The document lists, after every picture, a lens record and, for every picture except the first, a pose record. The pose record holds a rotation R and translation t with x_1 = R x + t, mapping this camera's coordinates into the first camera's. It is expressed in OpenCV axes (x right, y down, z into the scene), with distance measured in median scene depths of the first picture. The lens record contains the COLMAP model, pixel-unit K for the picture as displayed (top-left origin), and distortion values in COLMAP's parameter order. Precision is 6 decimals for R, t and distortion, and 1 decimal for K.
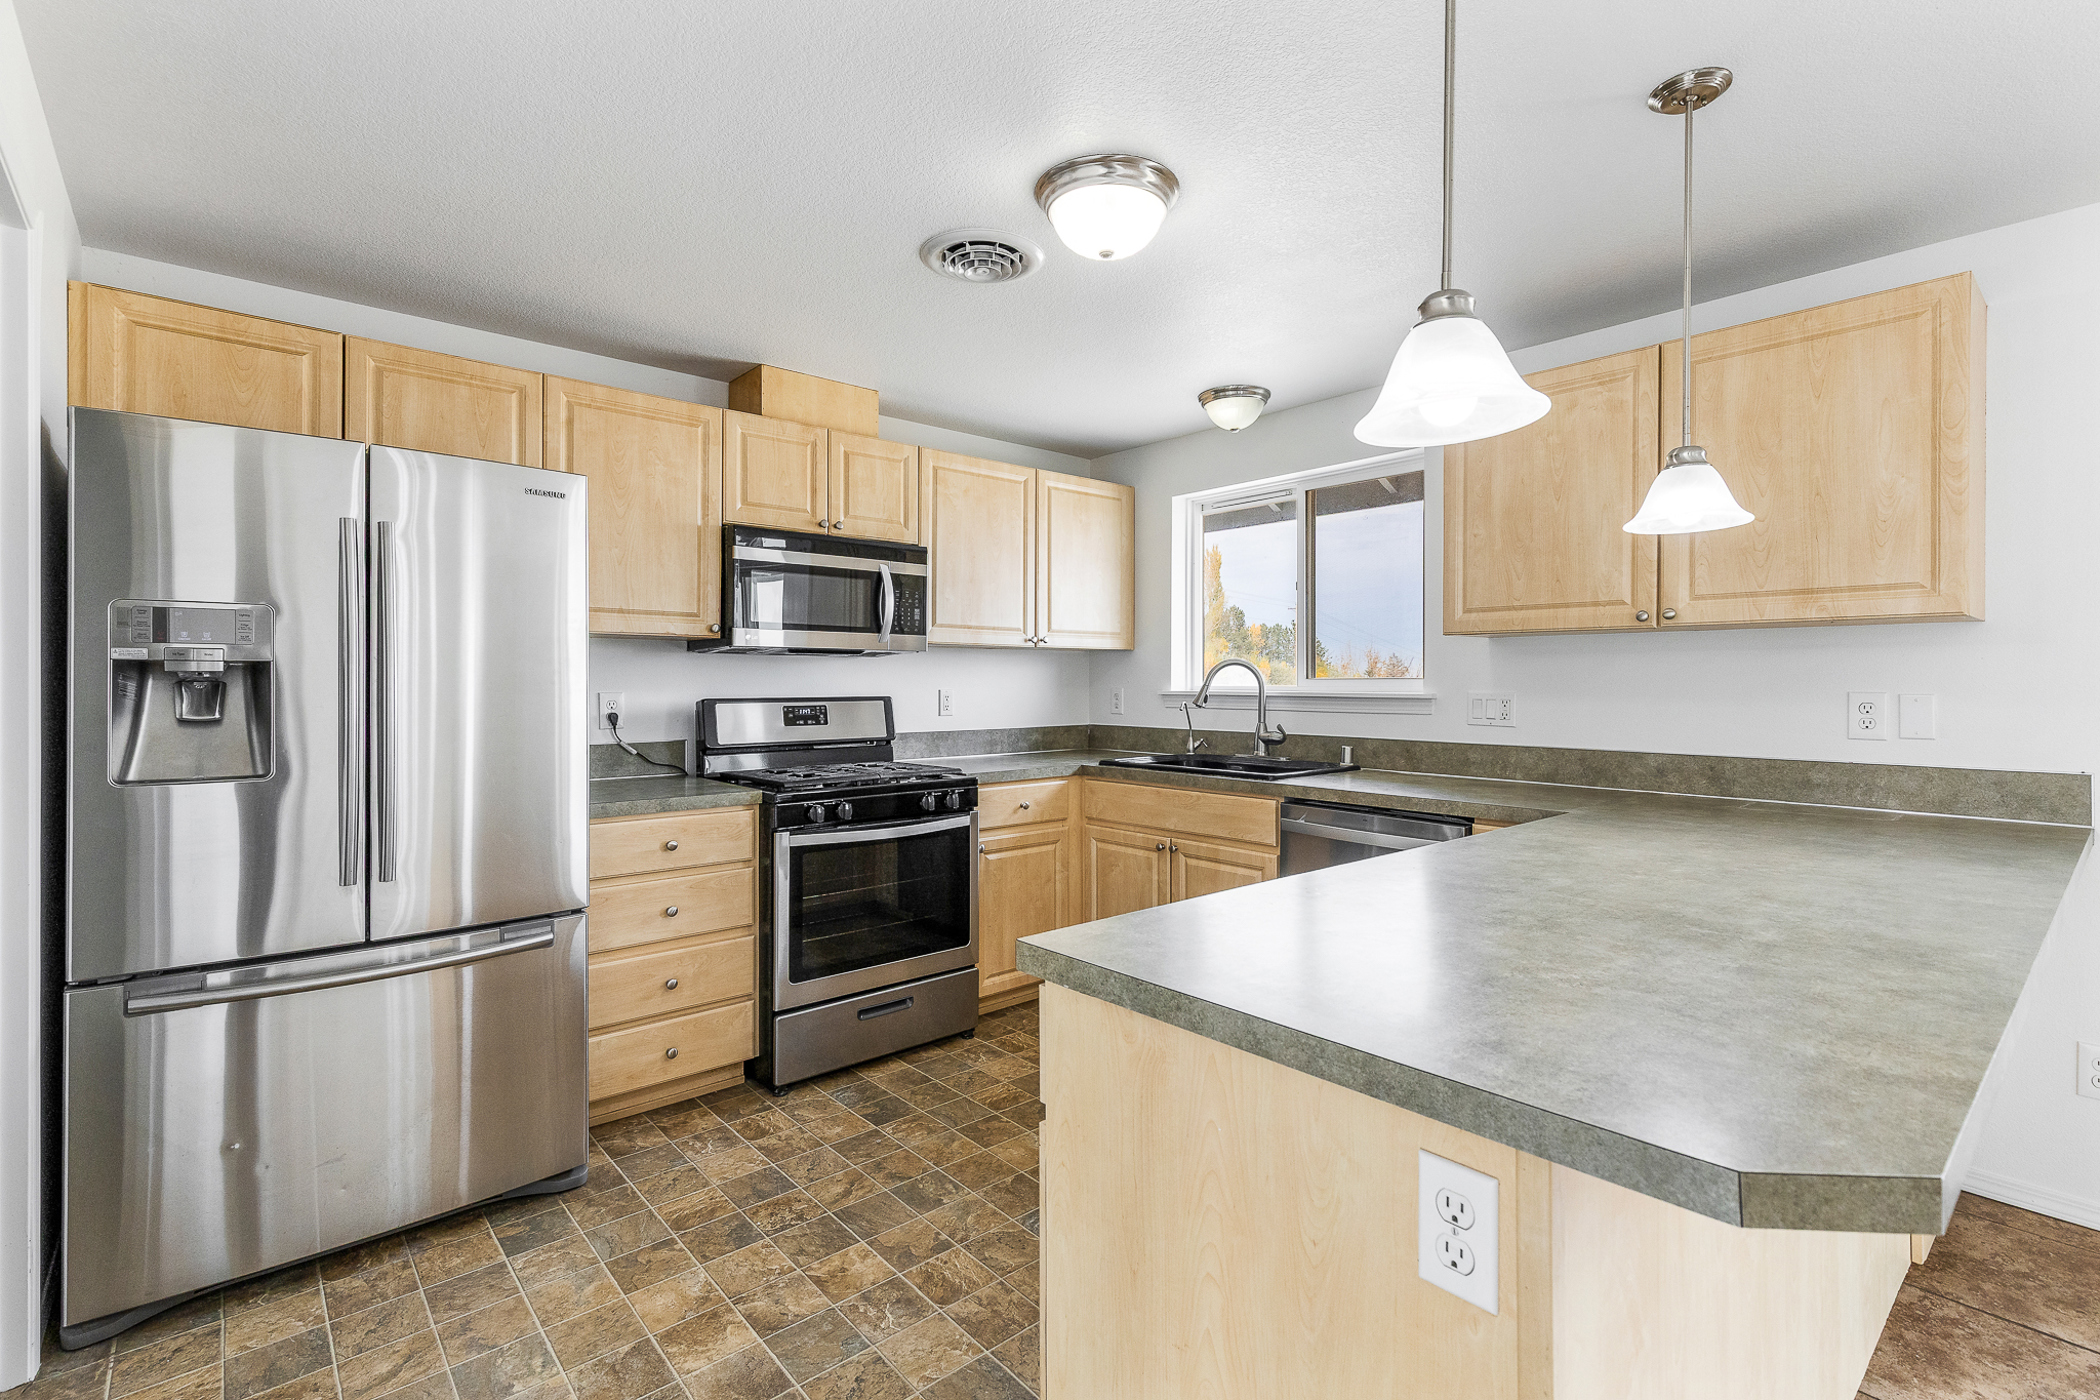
lens RADIAL K [[954.3, 0, 1054.3], [0, 954.3, 679.8], [0, 0, 1]] dist [0.007620, -0.001172]
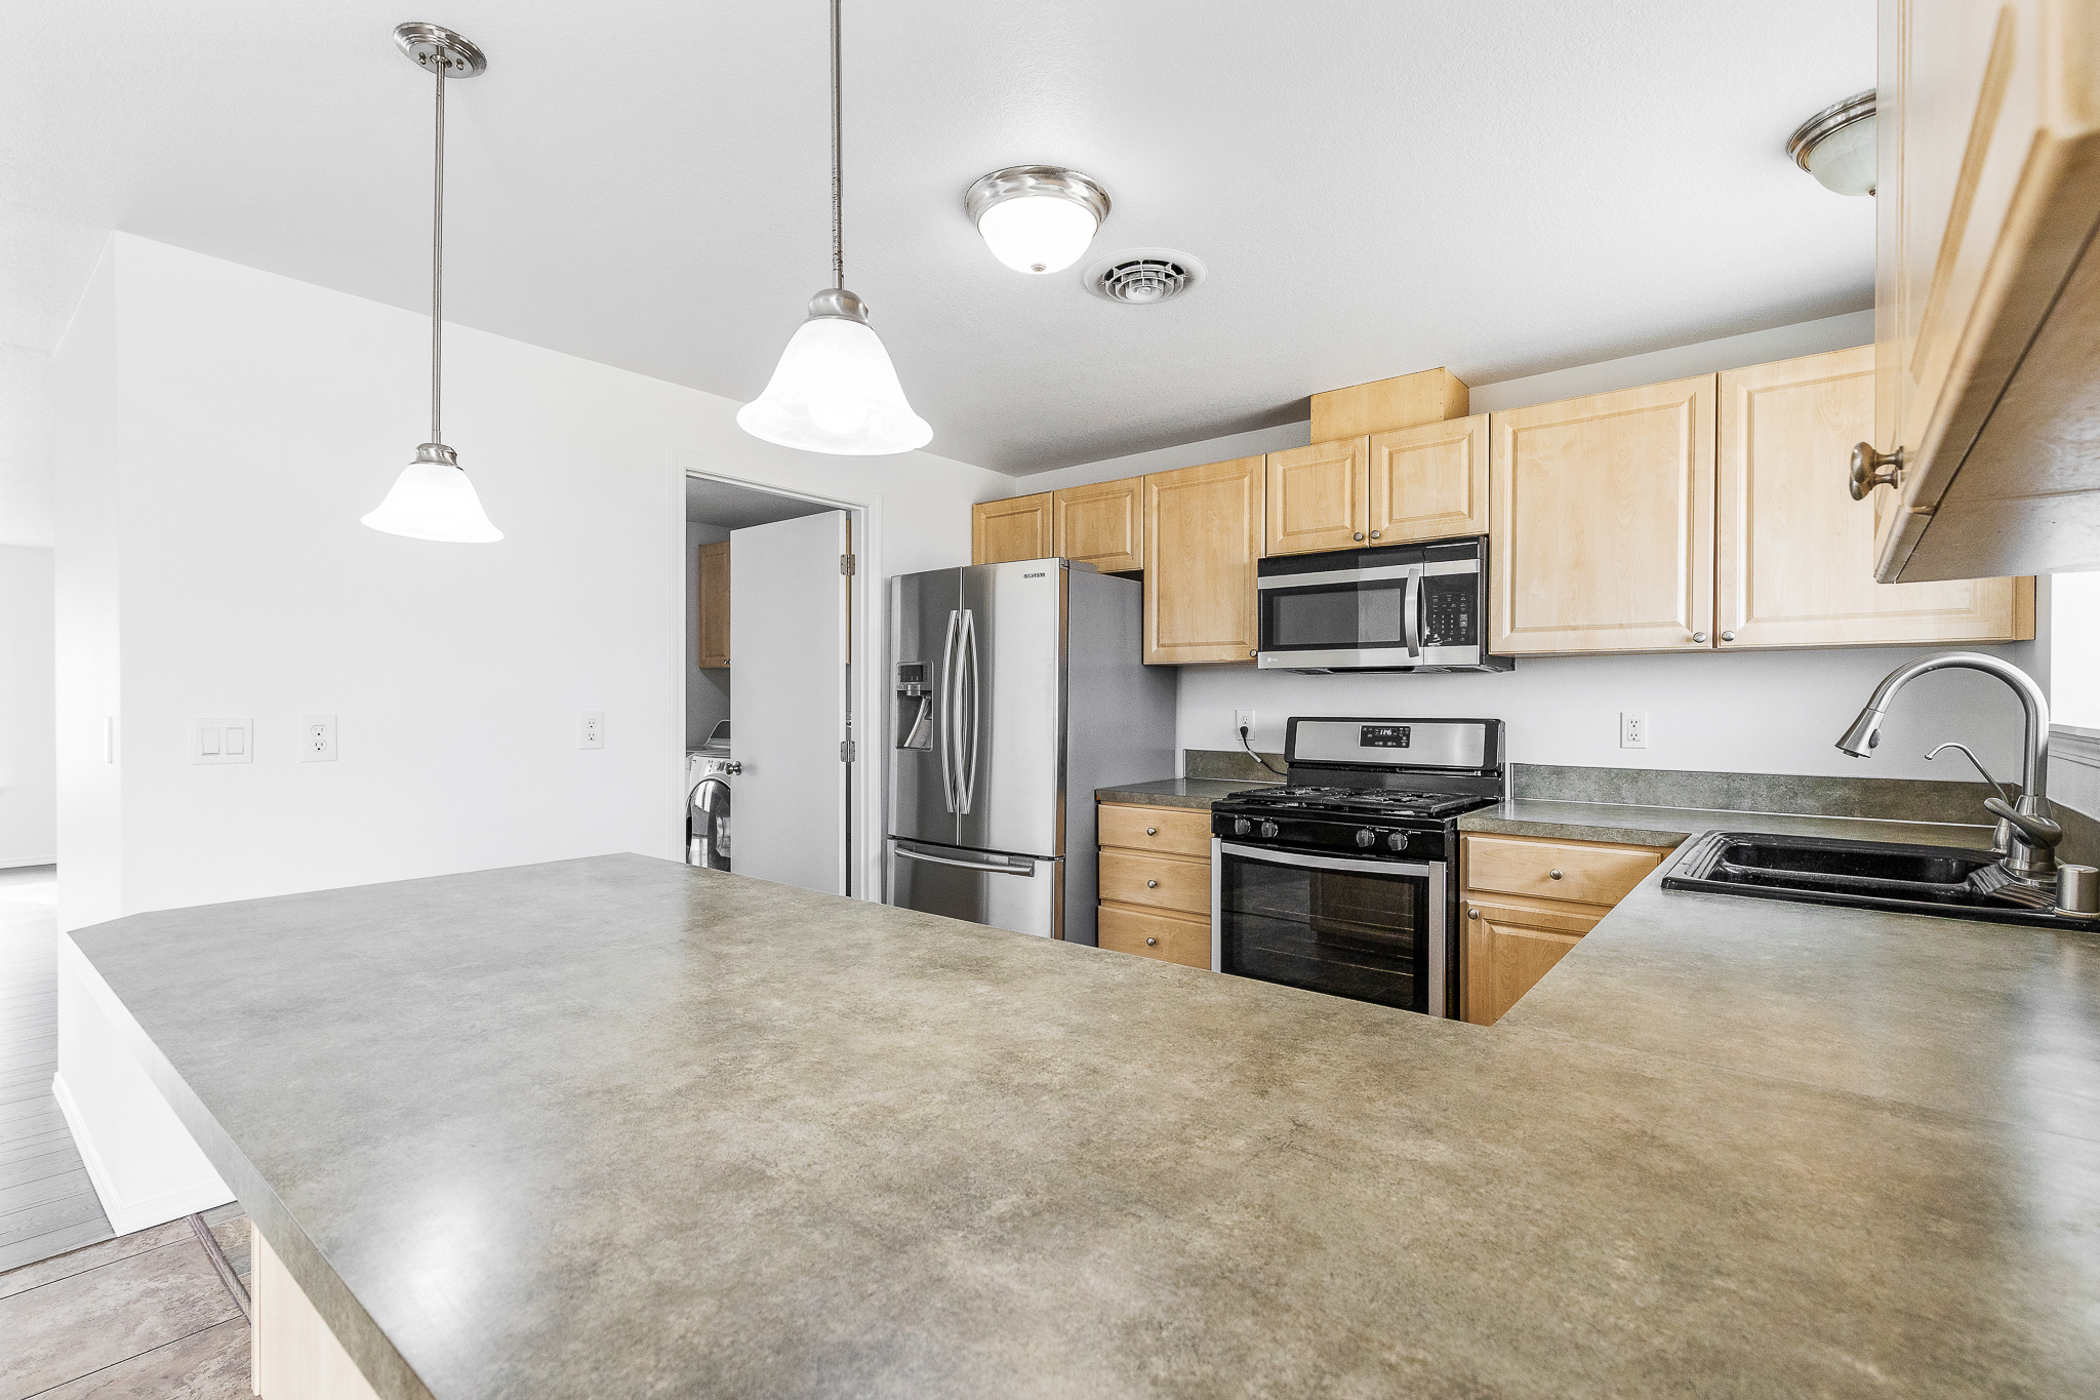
lens RADIAL K [[954.3, 0, 1044.0], [0, 954.3, 715.3], [0, 0, 1]] dist [0.007620, -0.001172]
pose [[0.162538, 0.015438, -0.986582, 0.691743], [0.001286, 0.999873, 0.015858, 0.000503], [0.986702, -0.003846, 0.162497, 0.558675]]
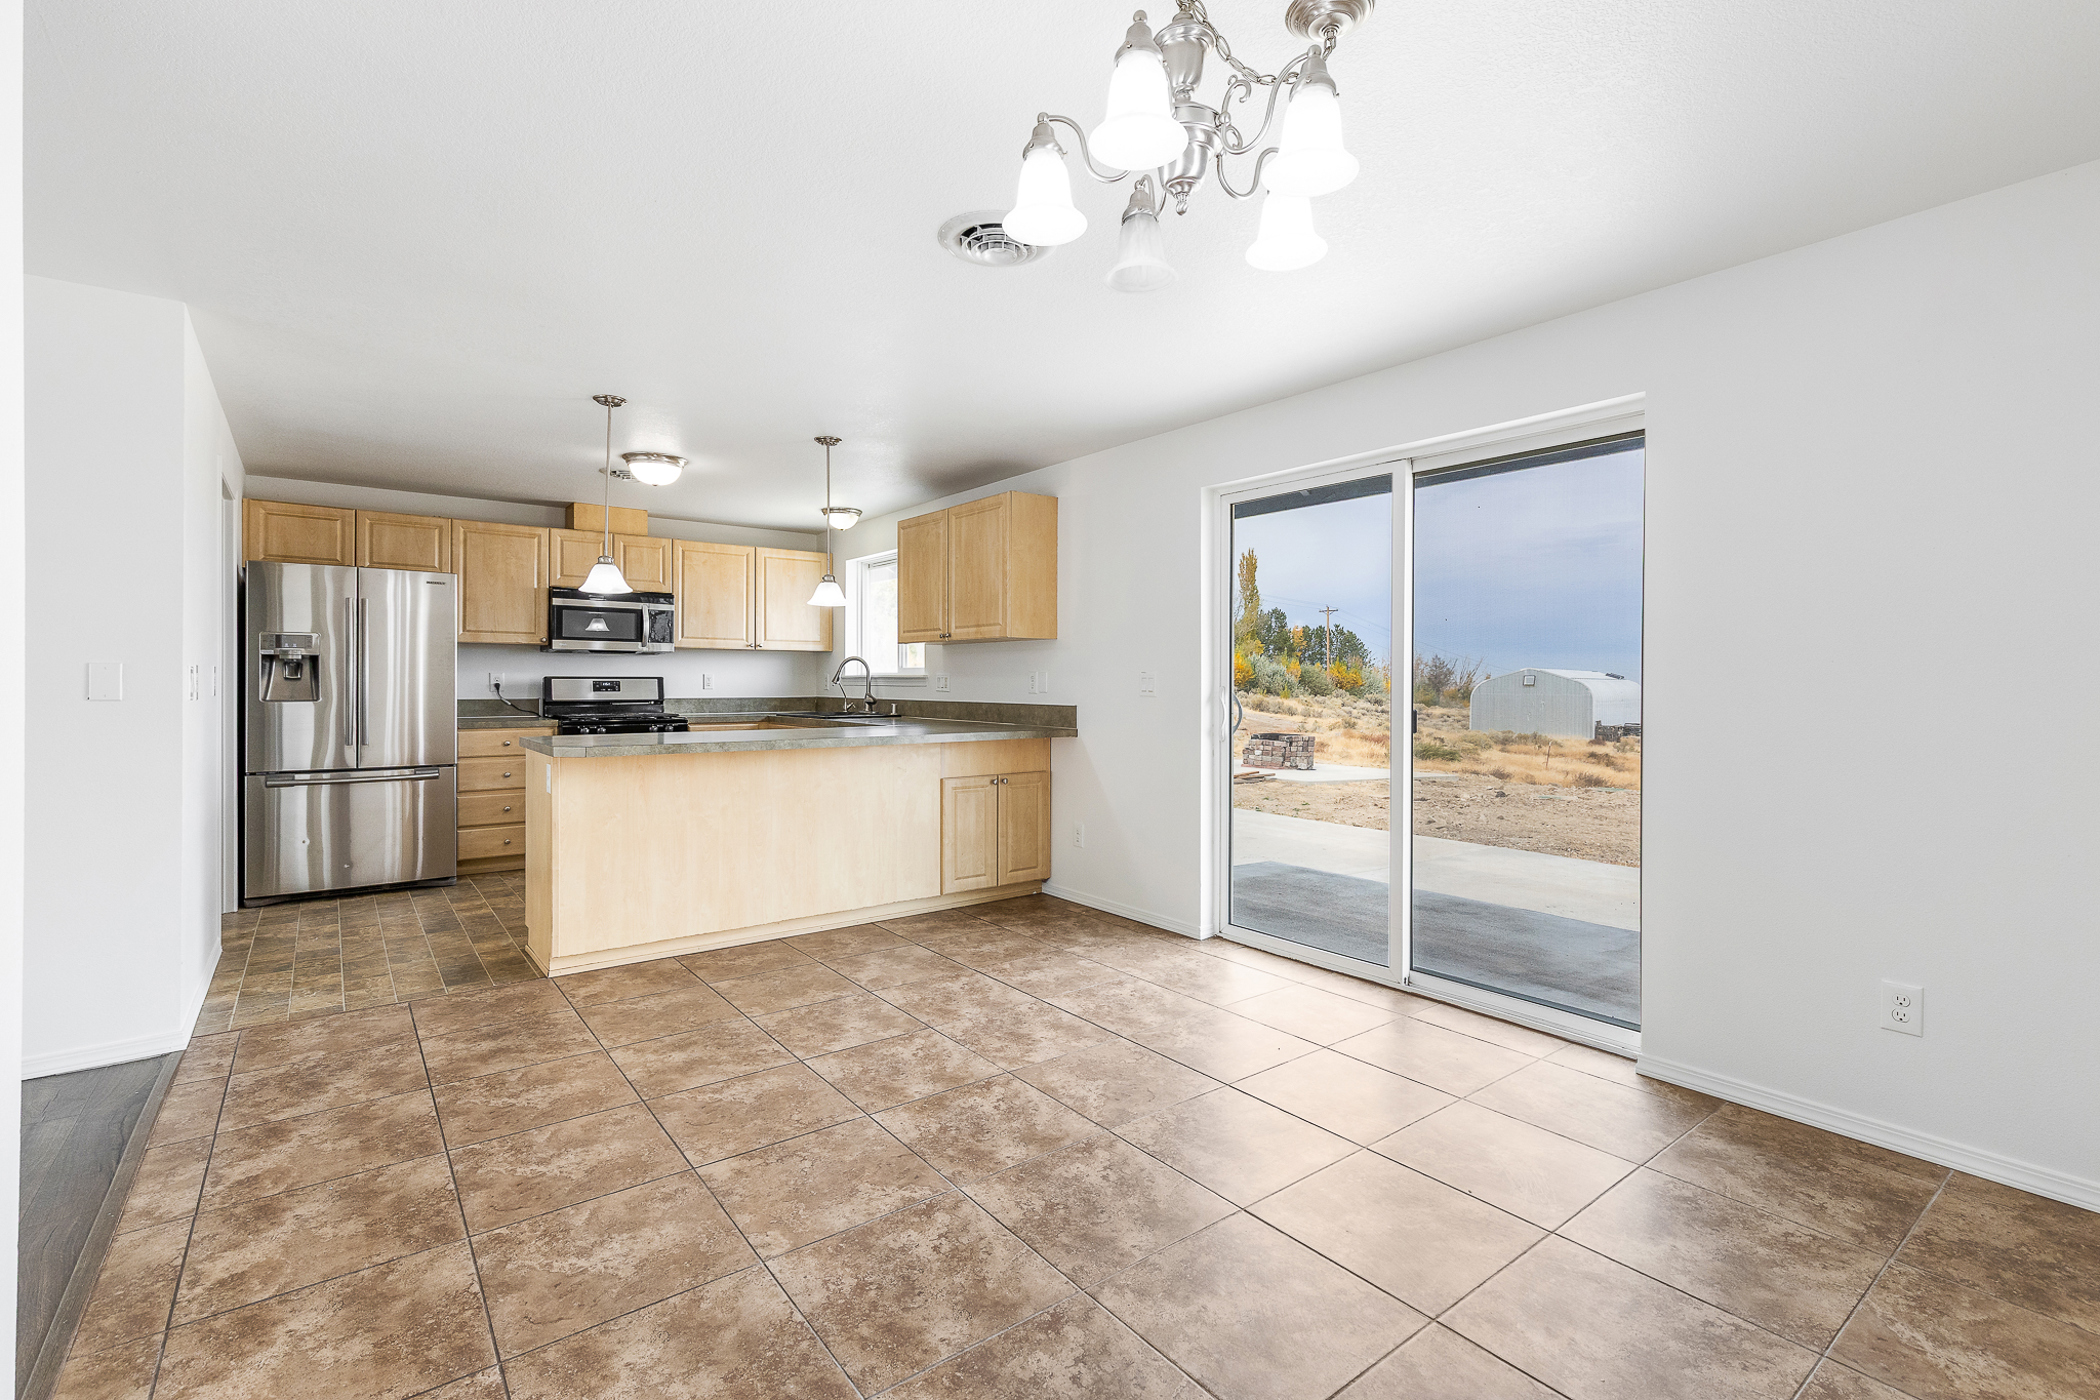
lens RADIAL K [[954.3, 0, 1059.7], [0, 954.3, 683.1], [0, 0, 1]] dist [0.007620, -0.001172]
pose [[0.997914, 0.003269, -0.064473, 0.812101], [-0.003127, 0.999992, 0.002307, 0.026402], [0.064480, -0.002100, 0.997917, -0.876288]]
